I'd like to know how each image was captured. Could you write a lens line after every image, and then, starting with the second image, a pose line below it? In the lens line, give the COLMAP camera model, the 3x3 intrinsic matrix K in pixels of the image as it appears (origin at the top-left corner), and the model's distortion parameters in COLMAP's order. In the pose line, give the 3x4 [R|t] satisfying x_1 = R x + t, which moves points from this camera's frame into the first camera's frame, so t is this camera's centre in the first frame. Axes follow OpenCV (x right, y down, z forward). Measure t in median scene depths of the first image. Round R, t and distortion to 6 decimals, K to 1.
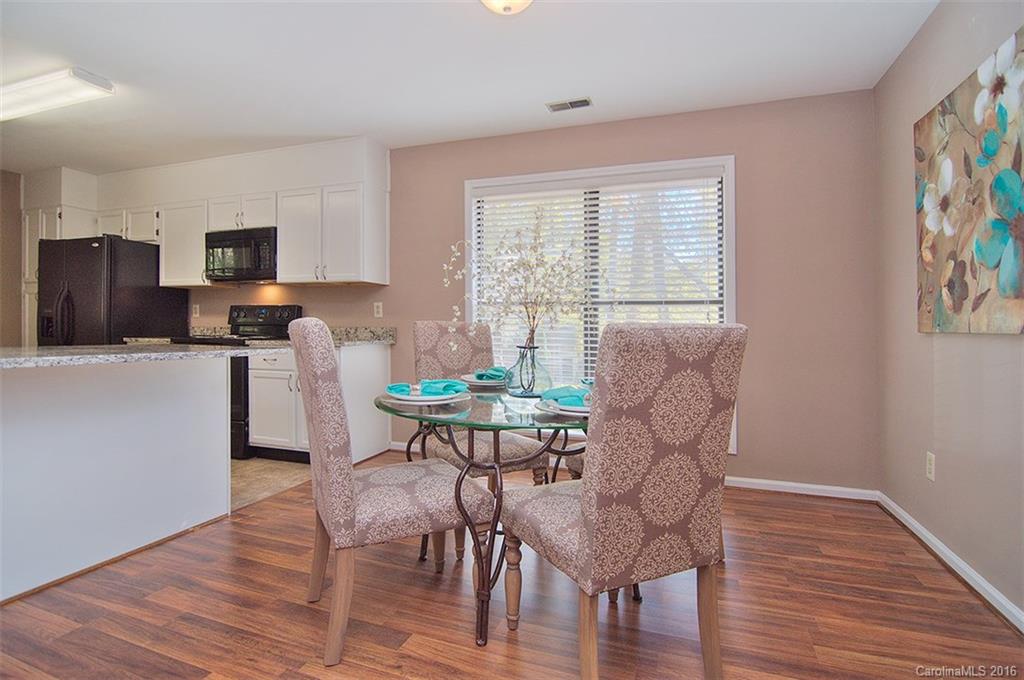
lens RADIAL K [[501.0, 0, 505.0], [0, 501.0, 327.0], [0, 0, 1]] dist [-0.008987, -0.007682]
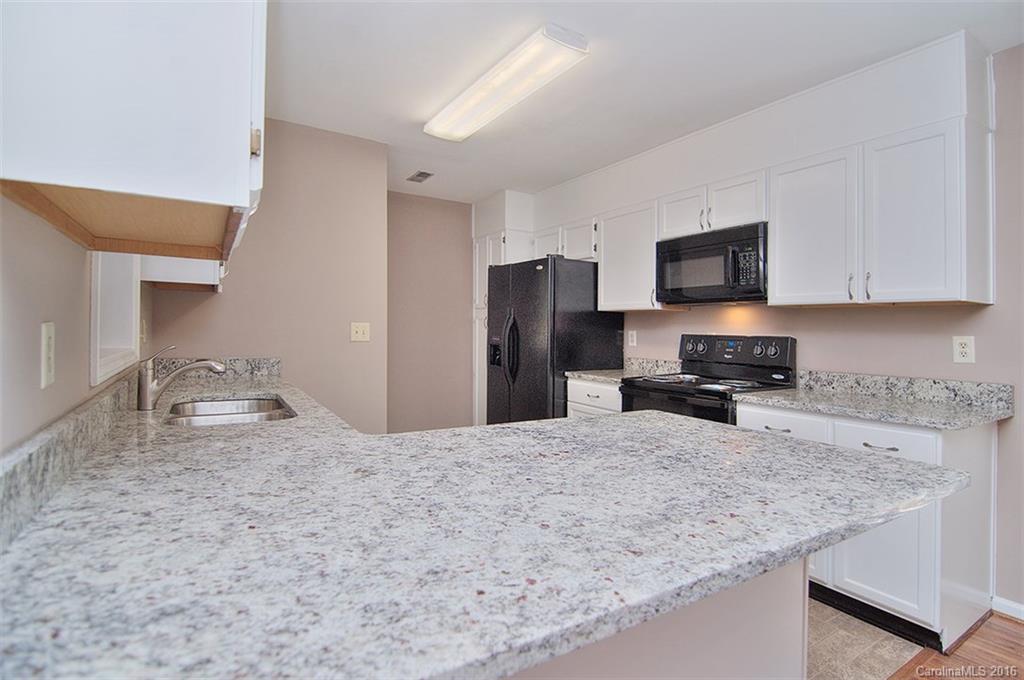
lens RADIAL K [[501.0, 0, 514.6], [0, 501.0, 333.9], [0, 0, 1]] dist [-0.008987, -0.007682]
pose [[0.785907, 0.008747, -0.618283, -0.305674], [-0.007165, 0.999962, 0.005040, -0.050615], [0.618303, 0.000469, 0.785939, 0.264161]]
